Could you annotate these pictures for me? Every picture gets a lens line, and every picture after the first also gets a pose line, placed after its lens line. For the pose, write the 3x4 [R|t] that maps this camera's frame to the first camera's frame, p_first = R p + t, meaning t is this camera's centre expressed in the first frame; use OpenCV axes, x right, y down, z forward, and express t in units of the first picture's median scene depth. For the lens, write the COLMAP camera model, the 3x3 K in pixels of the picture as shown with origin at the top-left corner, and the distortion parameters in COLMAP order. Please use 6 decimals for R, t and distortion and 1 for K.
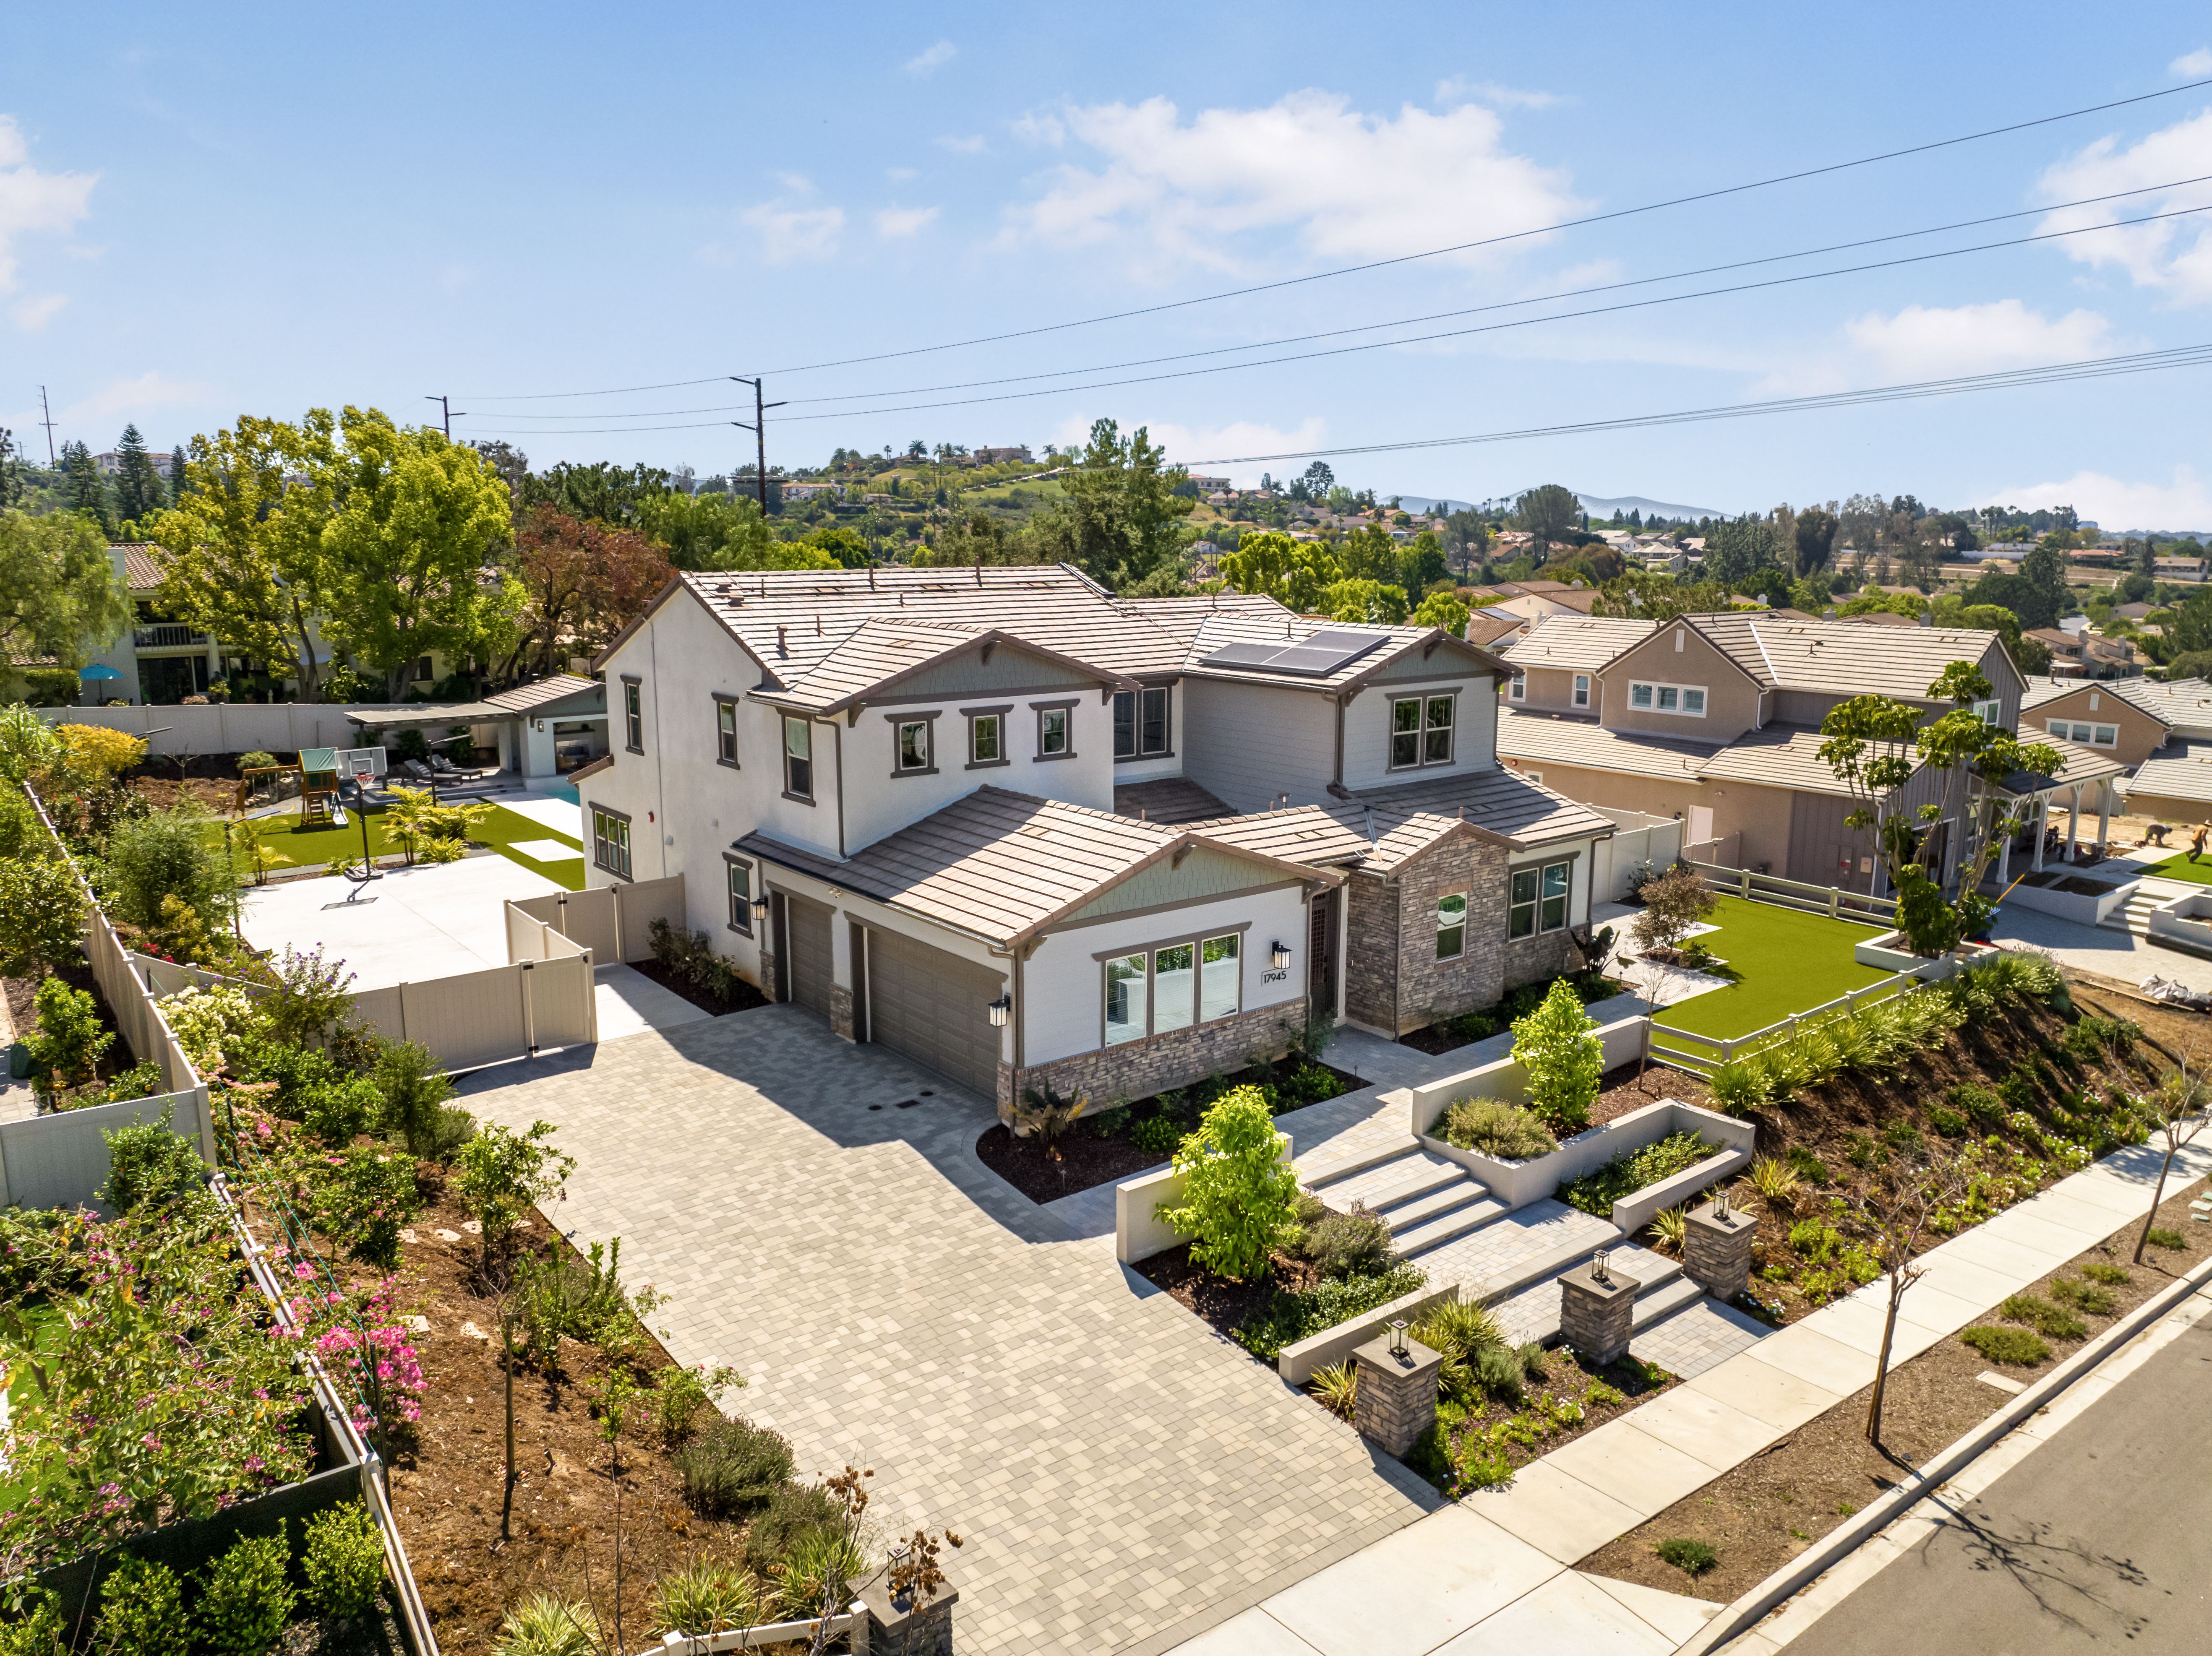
lens RADIAL K [[1551.8, 0, 1104.2], [0, 1551.8, 821.8], [0, 0, 1]] dist [-0.033661, -0.005147]
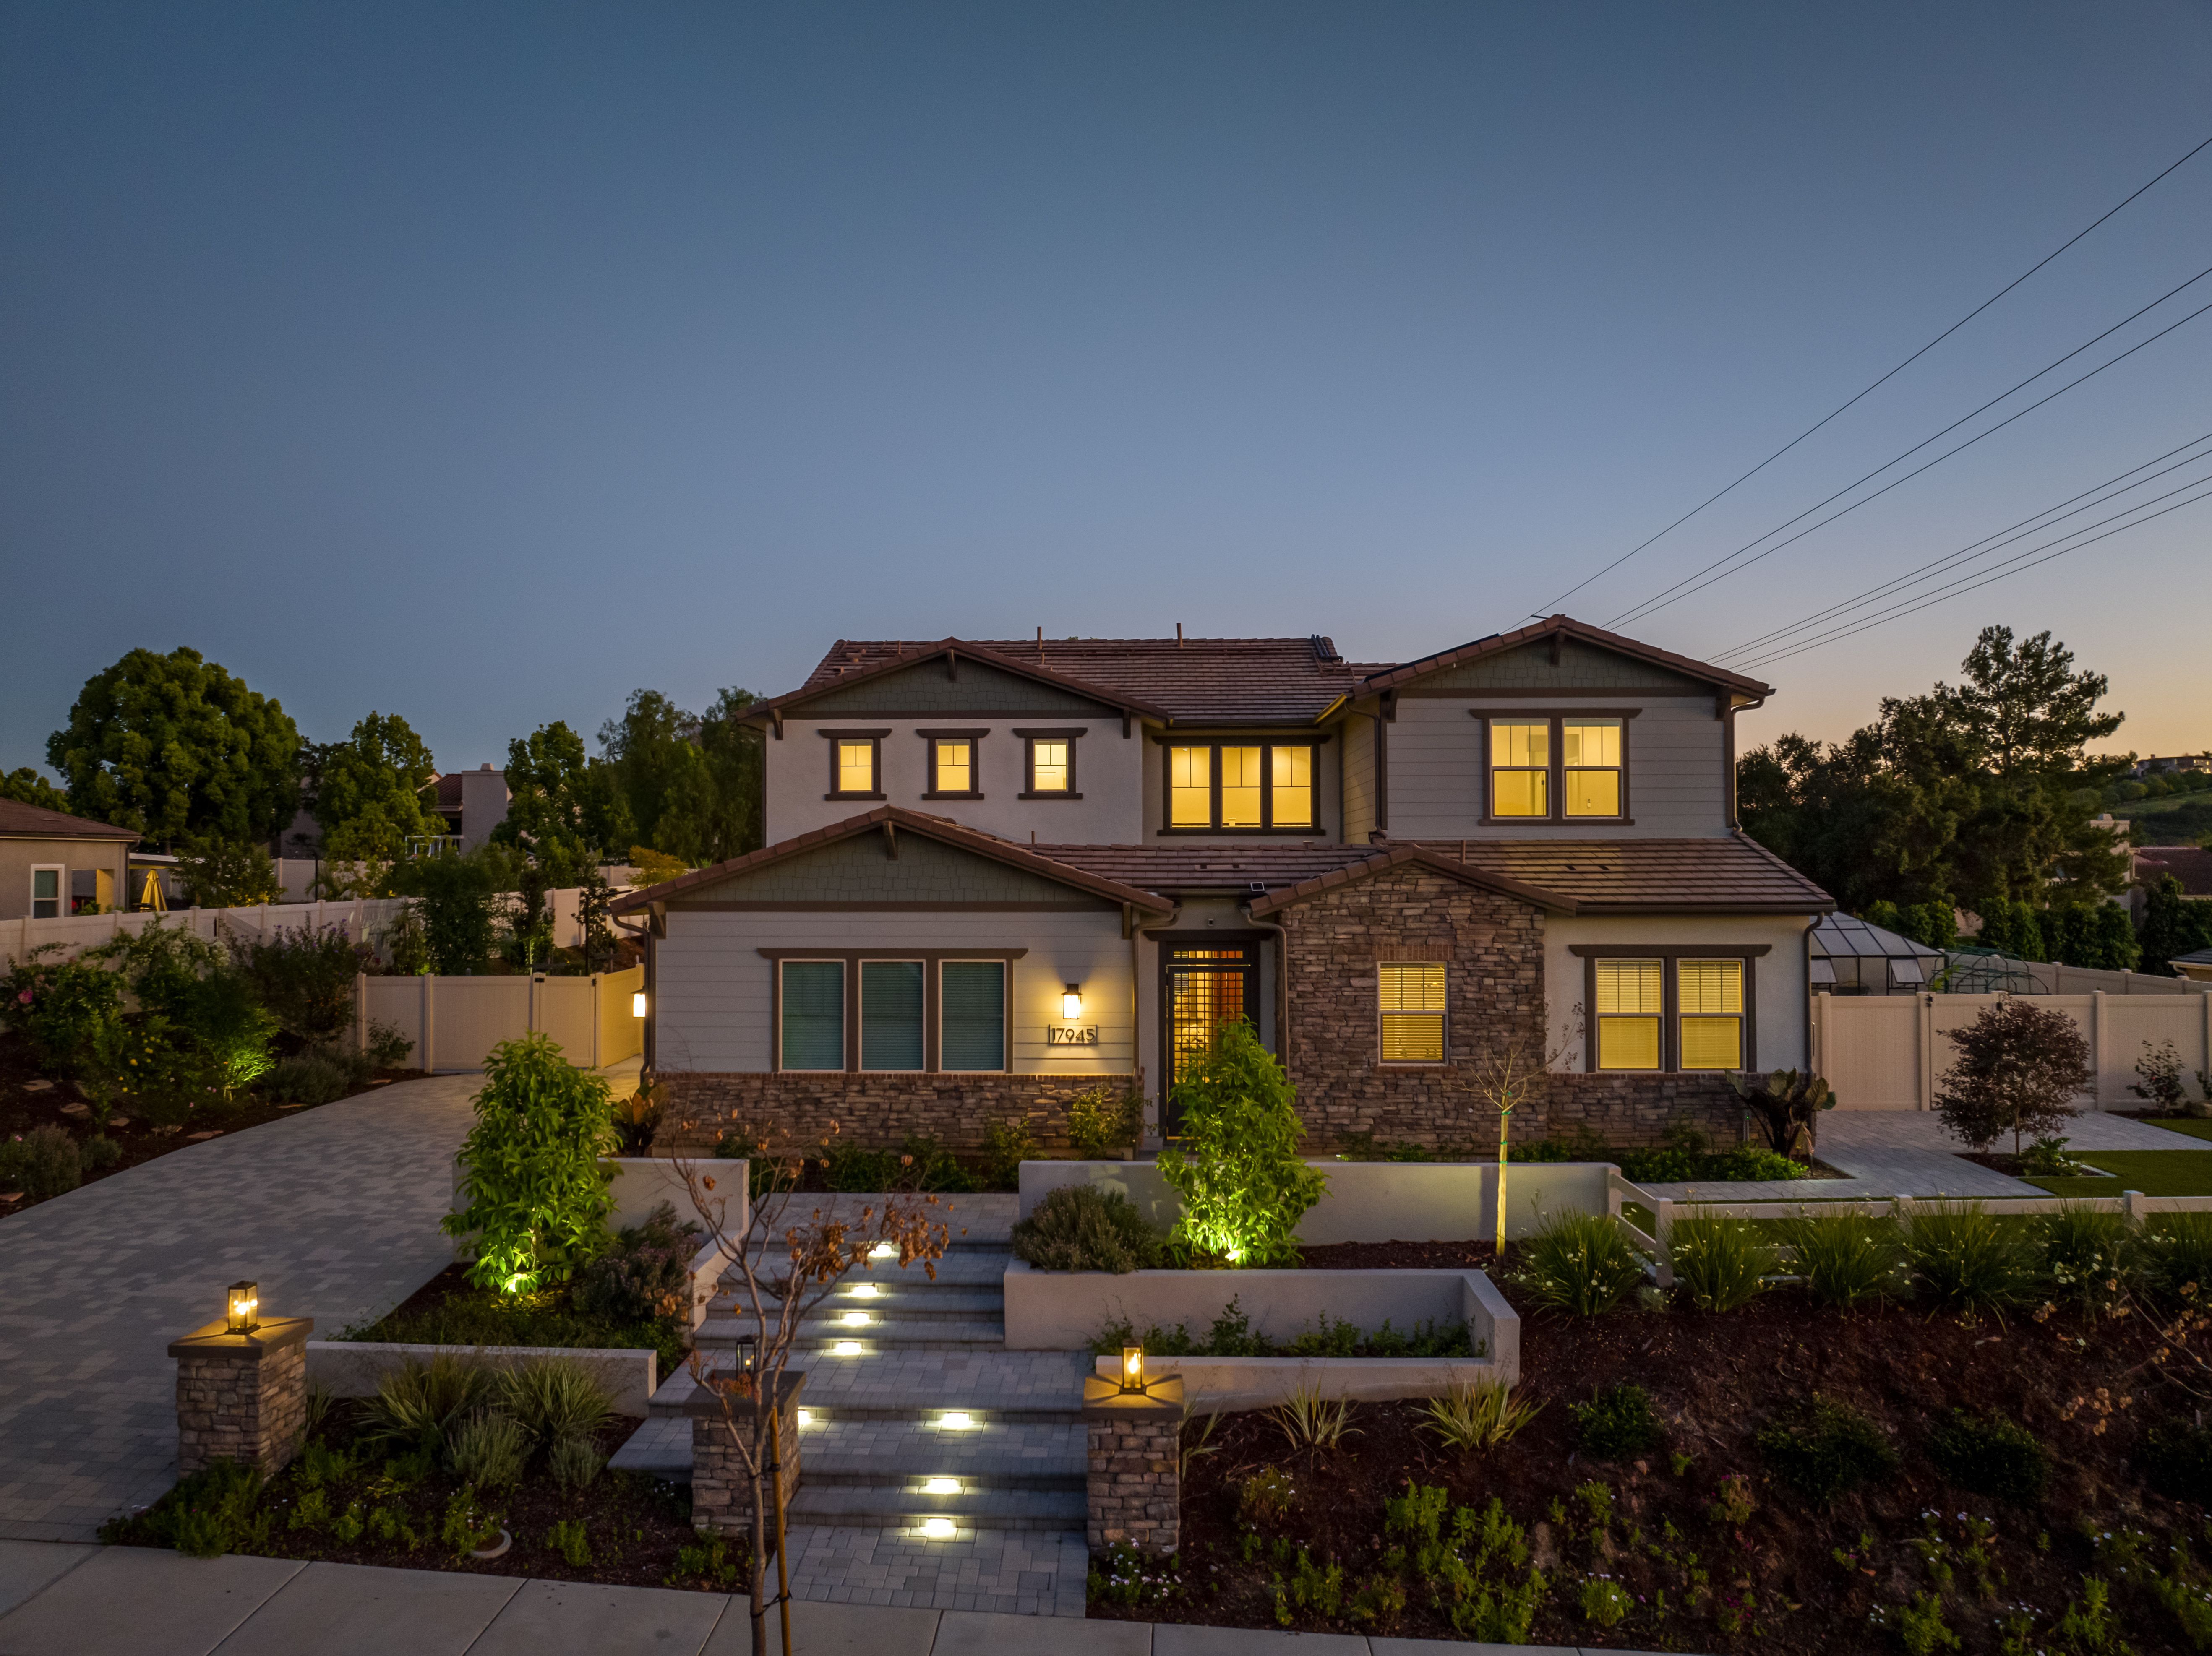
lens RADIAL K [[1559.9, 0, 1106.0], [0, 1559.9, 828.0], [0, 0, 1]] dist [-0.036024, 0.004662]
pose [[0.767027, -0.020263, -0.641294, 0.553407], [-0.115463, 0.978825, -0.169029, 0.118820], [0.631140, 0.203695, 0.748446, 0.413680]]
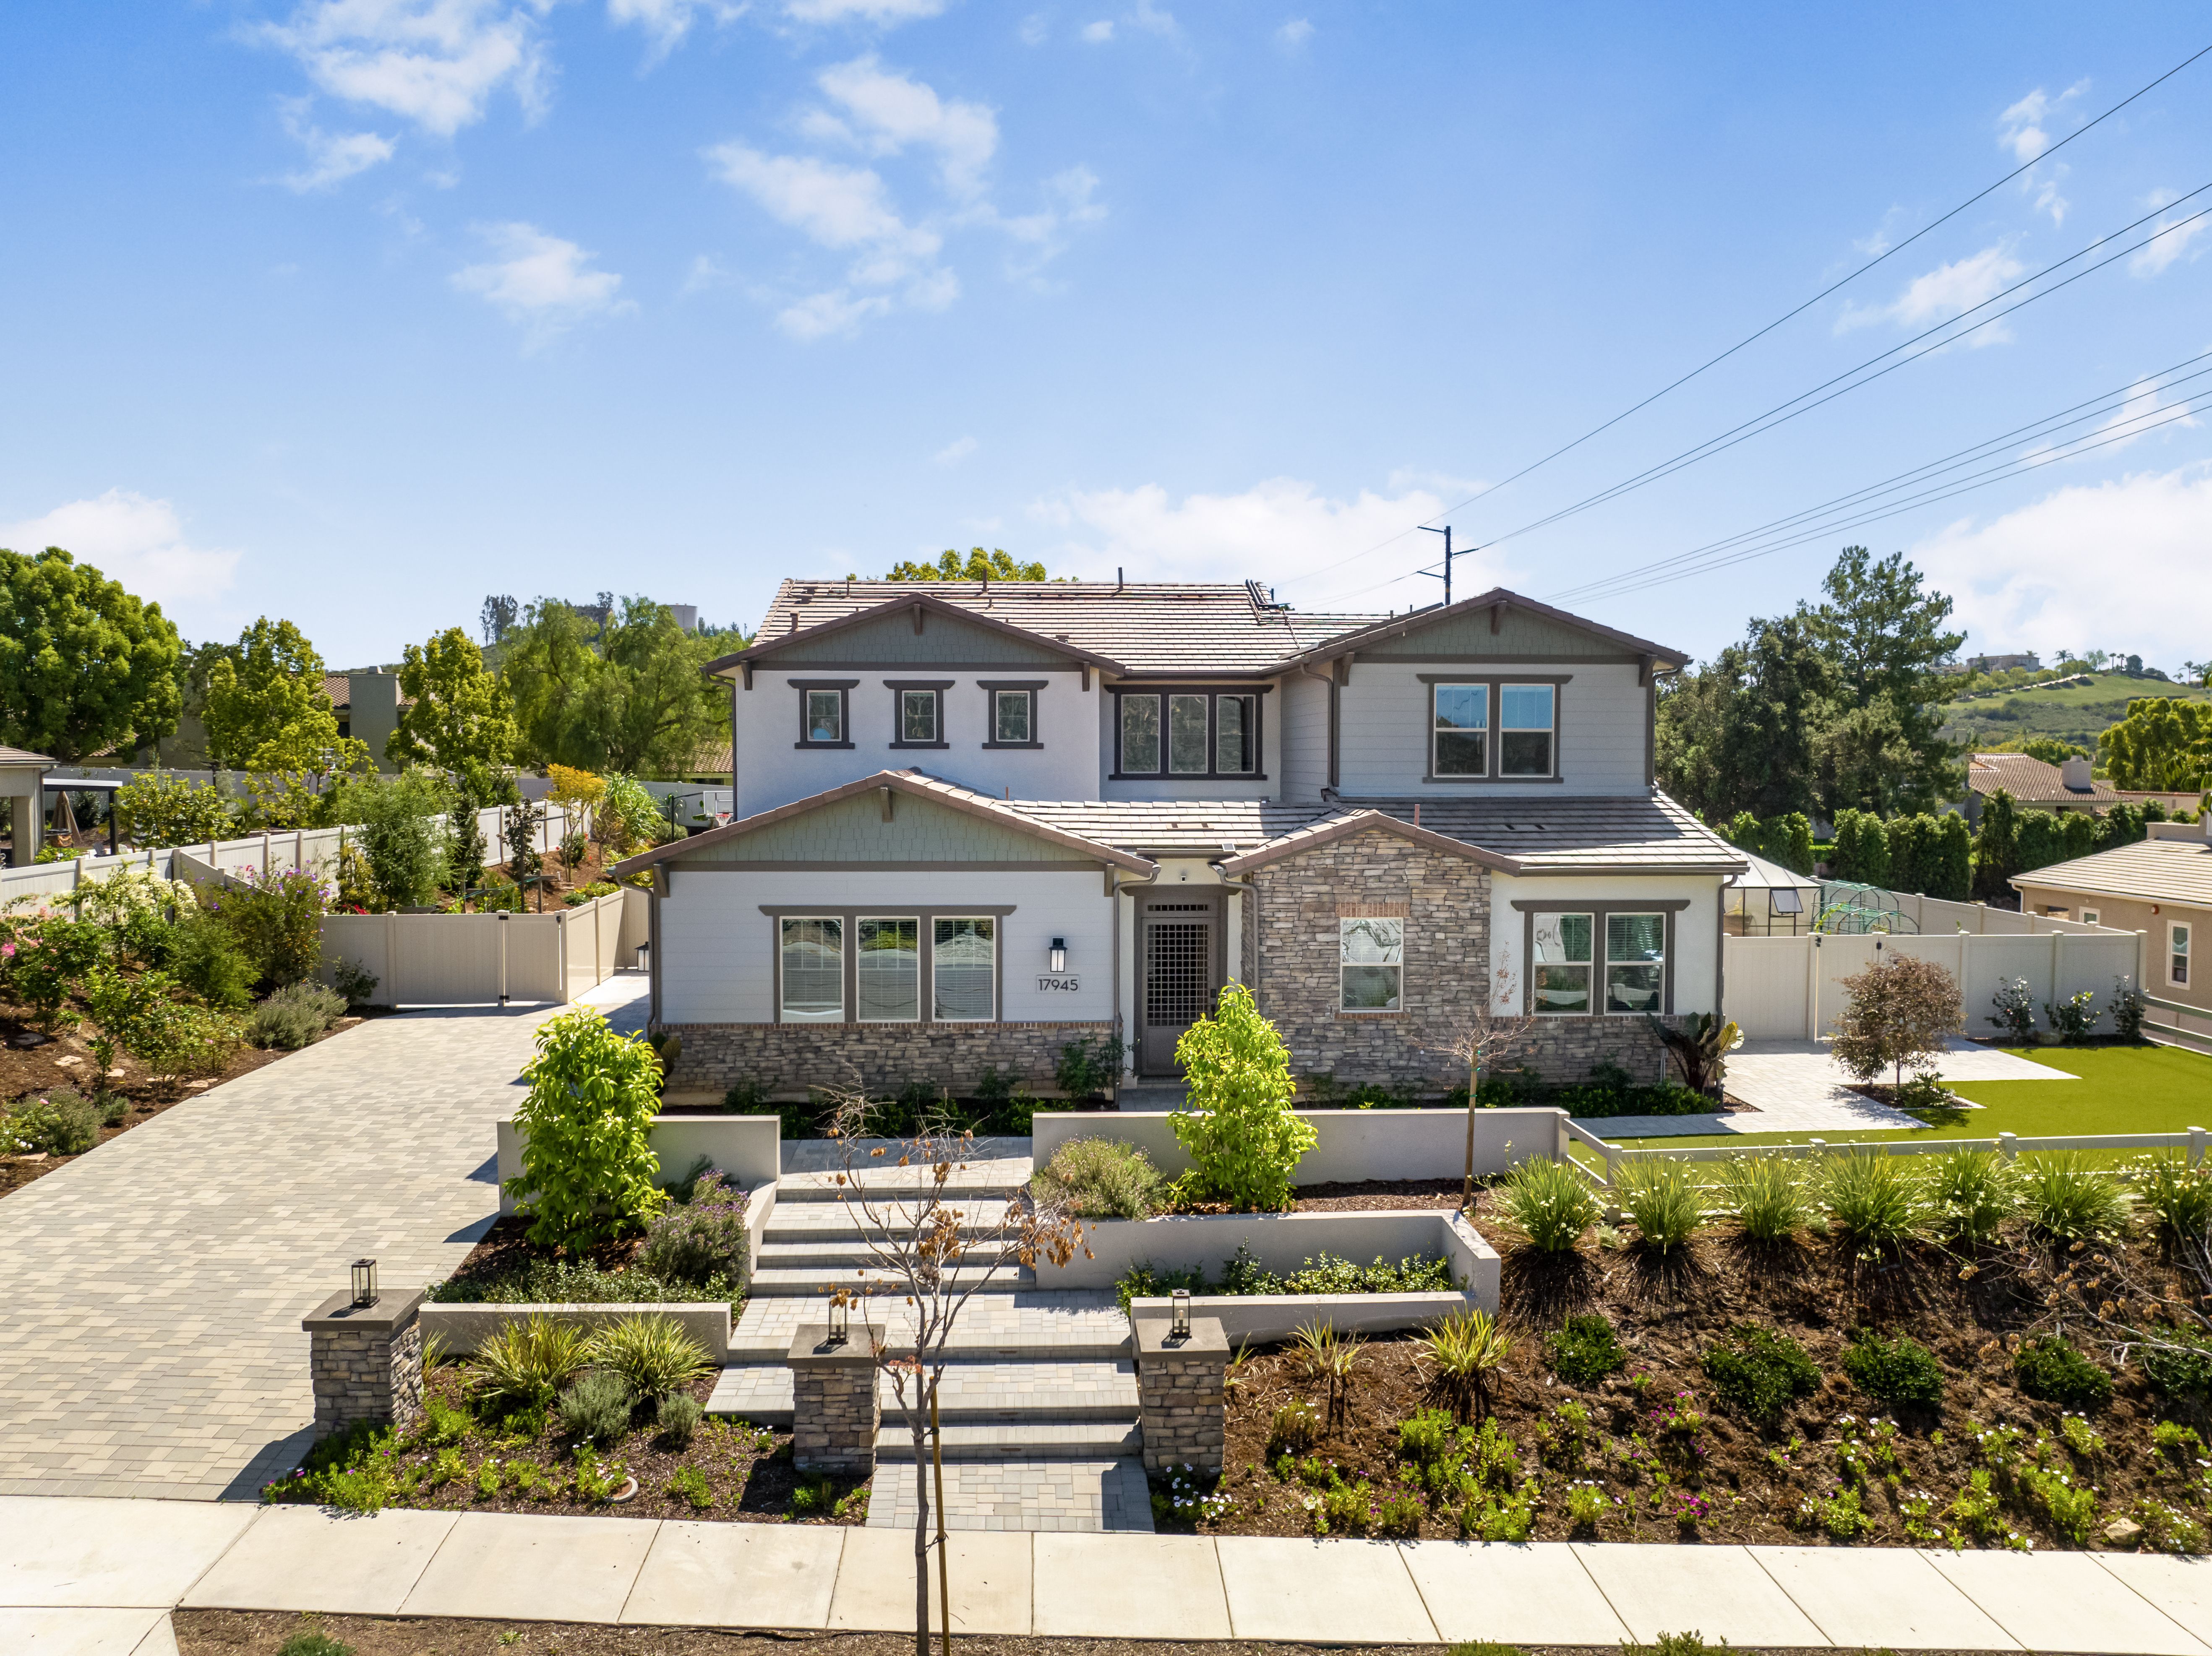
lens RADIAL K [[1551.0, 0, 1106.0], [0, 1551.0, 828.0], [0, 0, 1]] dist [-0.034218, 0.001977]
pose [[0.817872, 0.026449, -0.574792, 0.538510], [-0.106437, 0.988658, -0.105956, 0.095399], [0.565470, 0.147837, 0.811411, 0.343814]]
